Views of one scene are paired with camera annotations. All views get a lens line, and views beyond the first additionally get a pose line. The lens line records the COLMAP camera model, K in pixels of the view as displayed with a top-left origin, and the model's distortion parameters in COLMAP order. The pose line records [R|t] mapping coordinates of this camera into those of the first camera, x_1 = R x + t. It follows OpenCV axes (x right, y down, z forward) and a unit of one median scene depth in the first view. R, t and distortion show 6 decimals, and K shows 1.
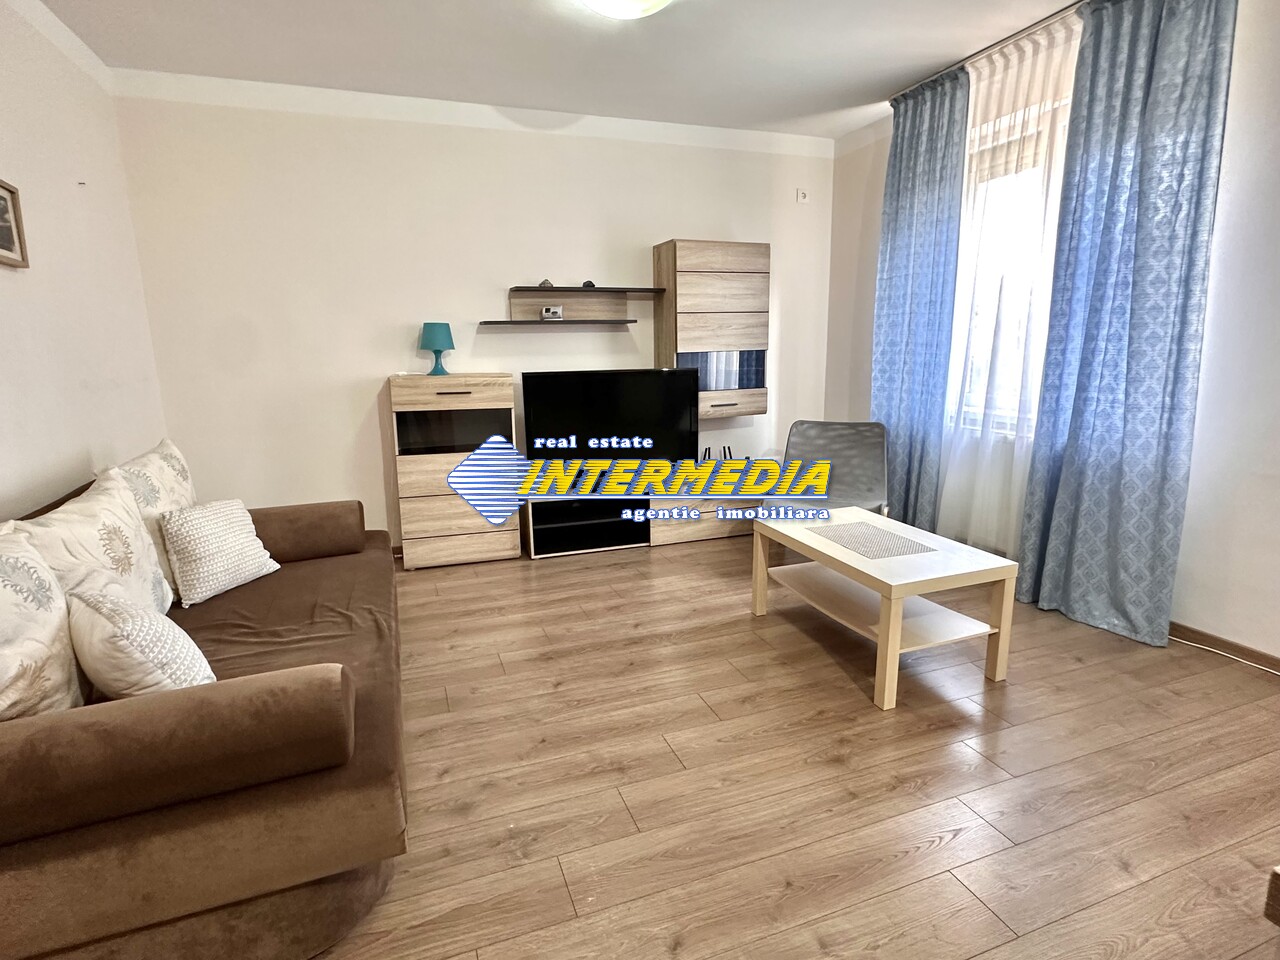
lens RADIAL K [[668.1, 0, 637.6], [0, 668.1, 480.0], [0, 0, 1]] dist [-0.000275, 0.001337]
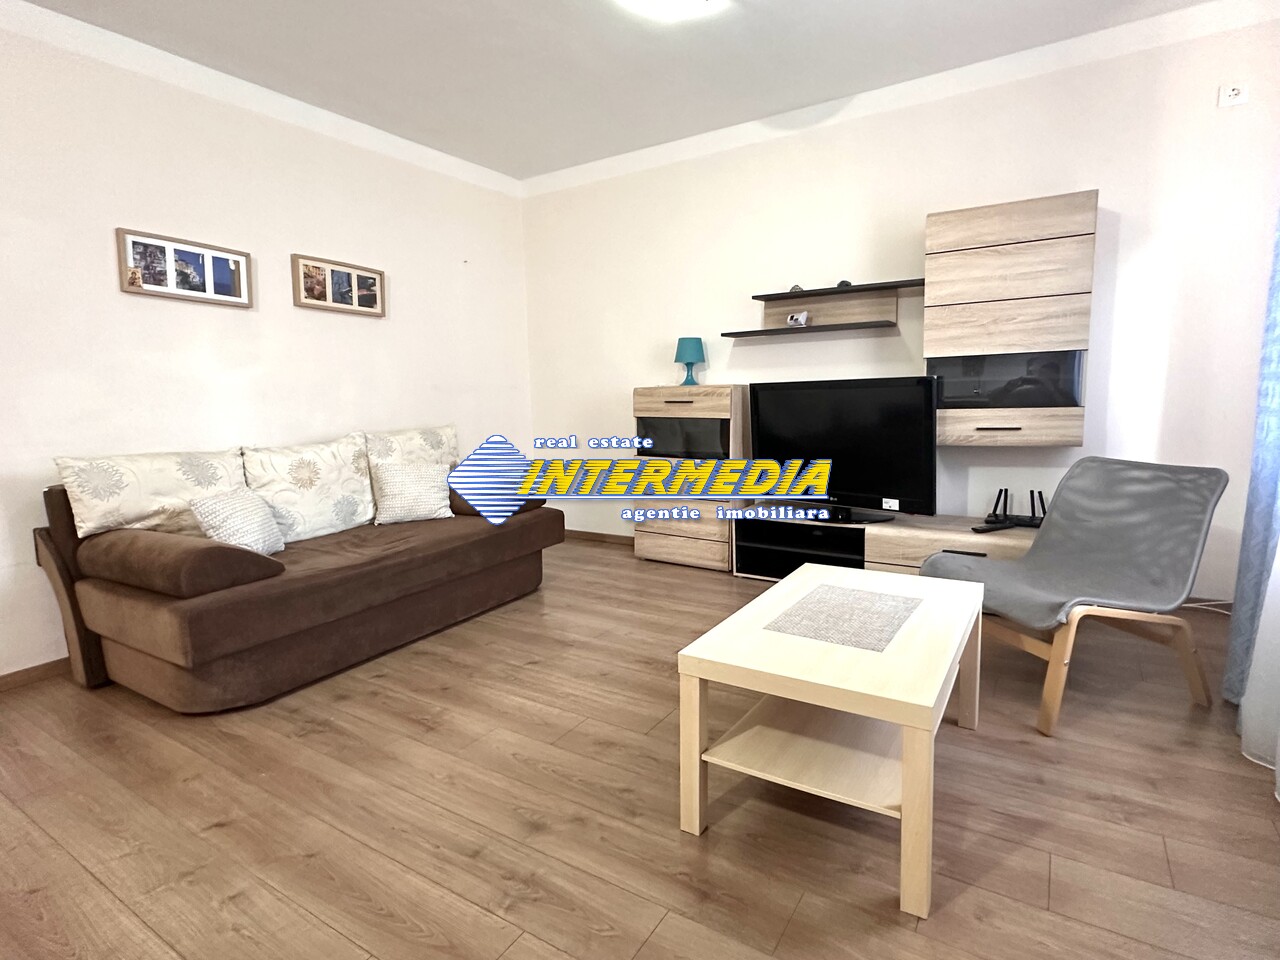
lens RADIAL K [[668.1, 0, 637.6], [0, 668.1, 480.0], [0, 0, 1]] dist [-0.000275, 0.001337]
pose [[0.604750, 0.107308, -0.789153, 0.517771], [-0.145496, 0.989092, 0.022998, -0.020567], [0.783012, 0.100910, 0.613766, 0.292434]]
